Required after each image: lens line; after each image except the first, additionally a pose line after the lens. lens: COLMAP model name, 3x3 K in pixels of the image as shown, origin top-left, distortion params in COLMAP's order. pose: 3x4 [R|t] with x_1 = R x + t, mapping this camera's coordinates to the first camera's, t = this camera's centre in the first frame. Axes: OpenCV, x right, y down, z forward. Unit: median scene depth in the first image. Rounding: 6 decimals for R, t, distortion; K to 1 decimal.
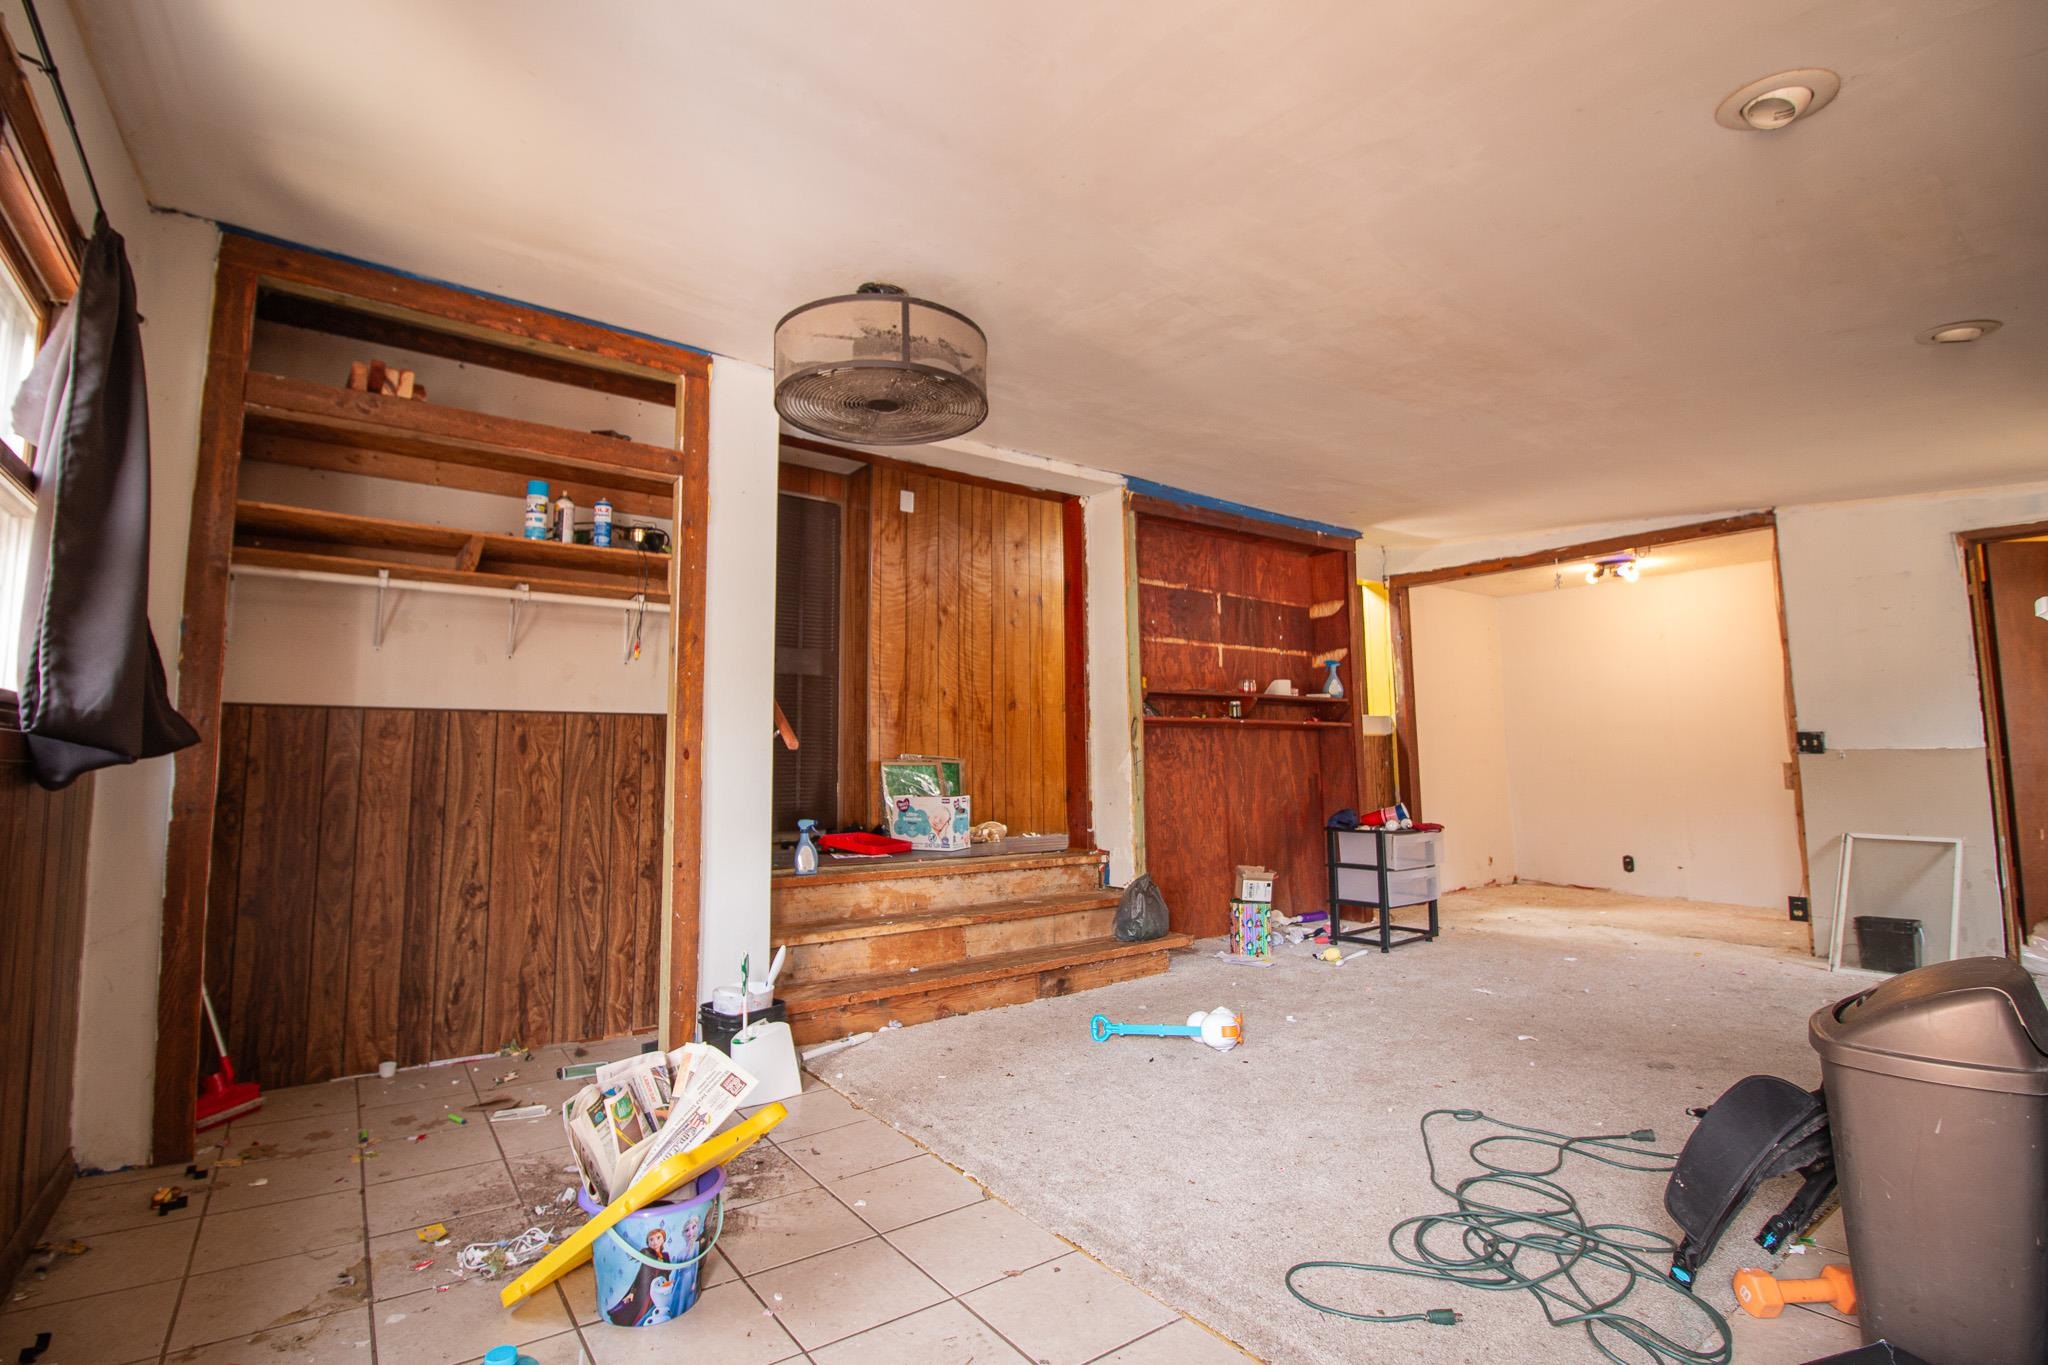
lens RADIAL K [[940.9, 0, 1013.9], [0, 940.9, 660.5], [0, 0, 1]] dist [0.000951, -0.013995]
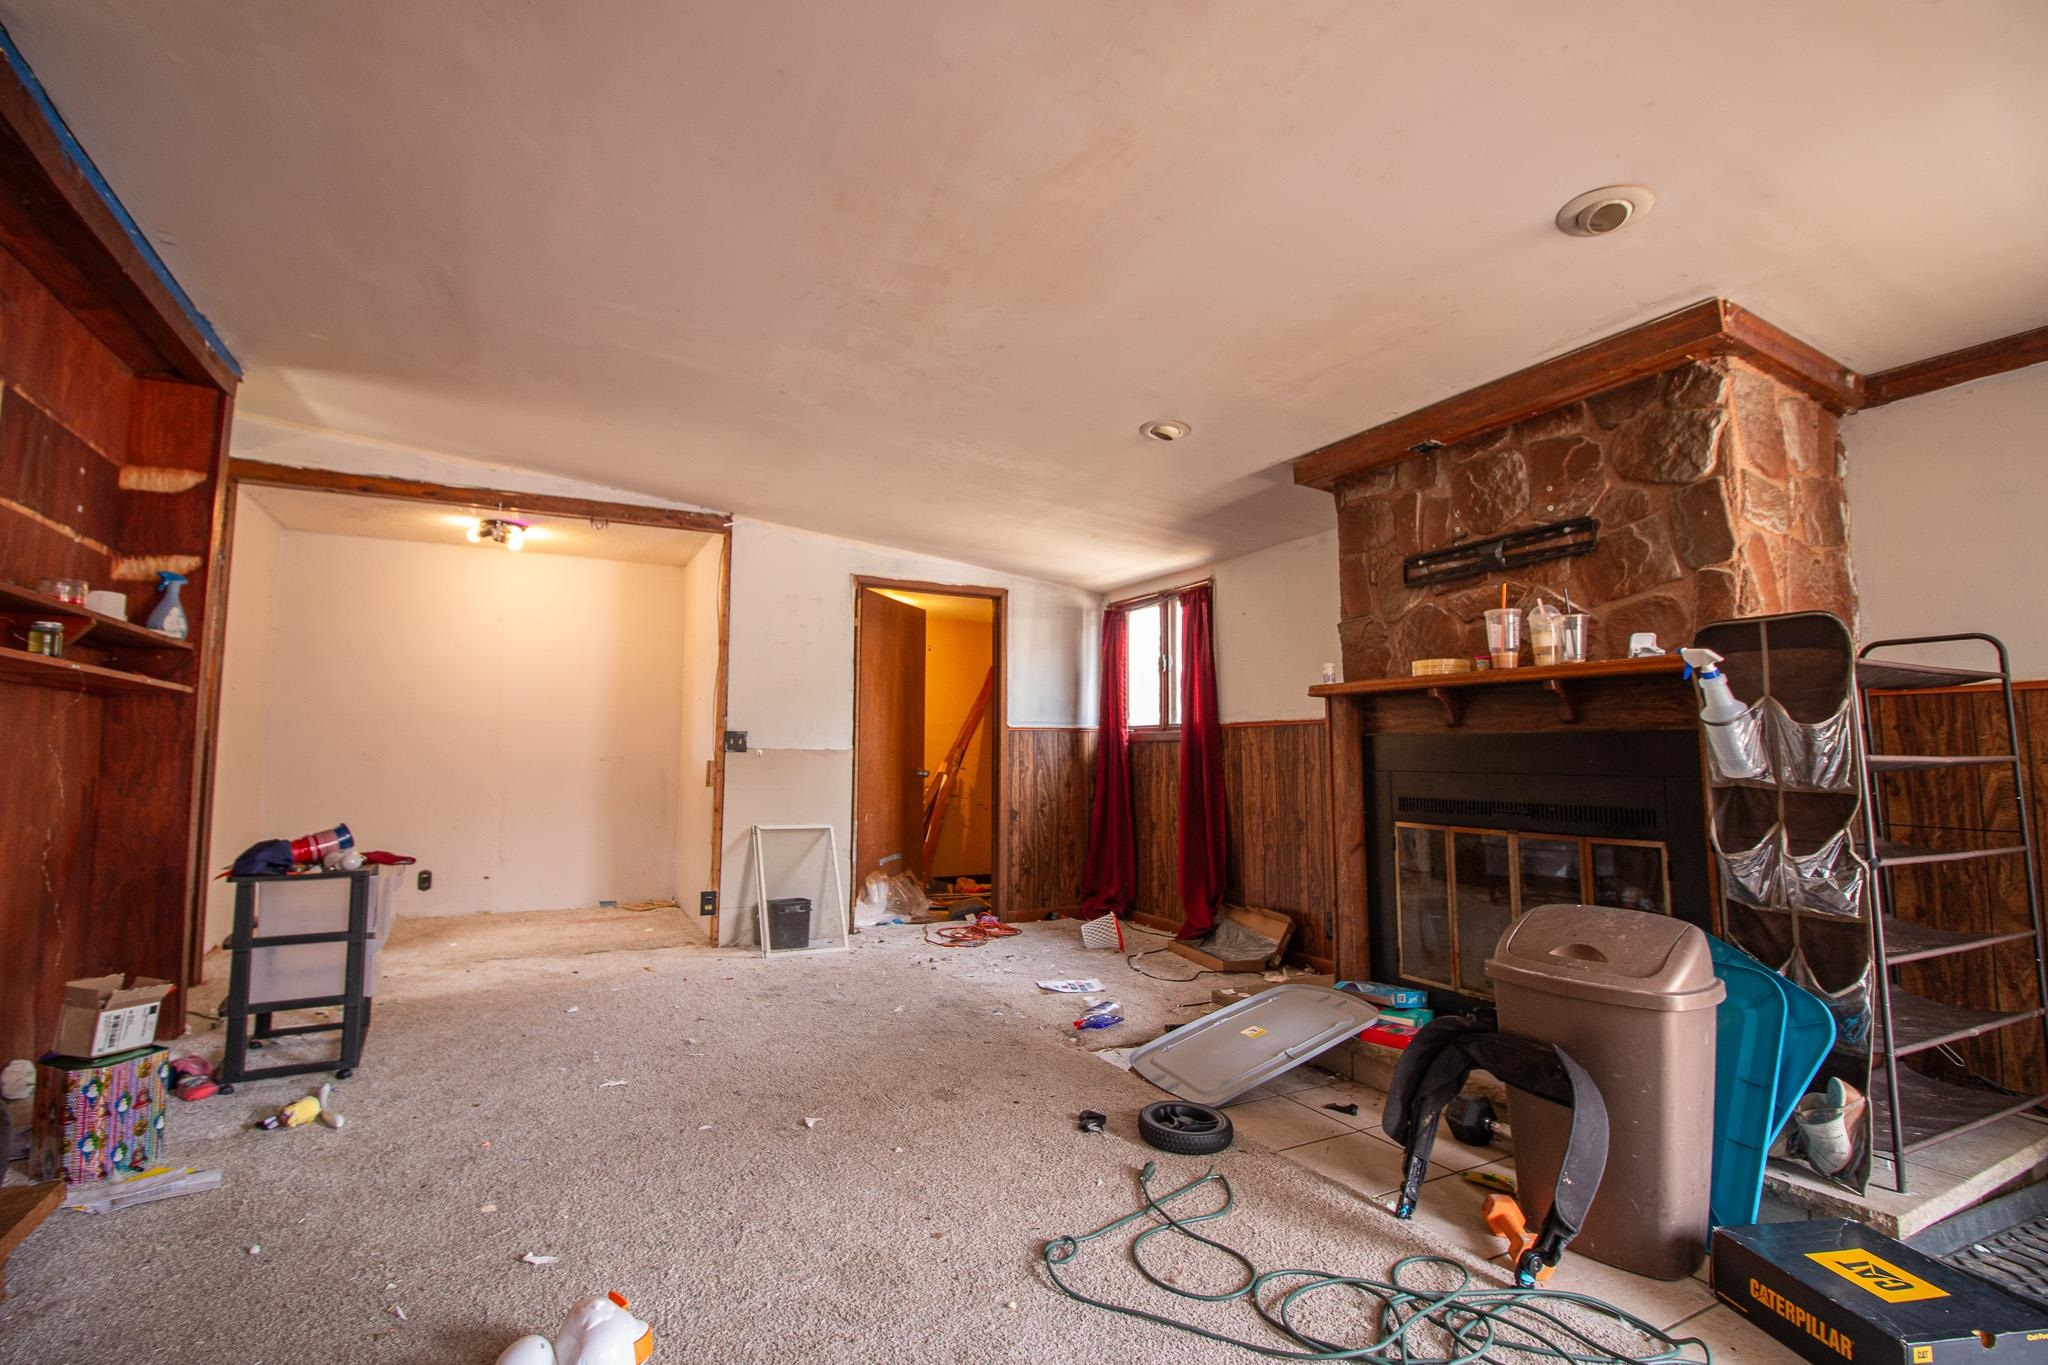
lens RADIAL K [[940.9, 0, 1013.9], [0, 940.9, 660.5], [0, 0, 1]] dist [0.000951, -0.013995]
pose [[0.155035, 0.105708, 0.982237, -0.142055], [-0.108552, 0.990061, -0.089417, 0.055080], [-0.981927, -0.092761, 0.164969, 0.496385]]
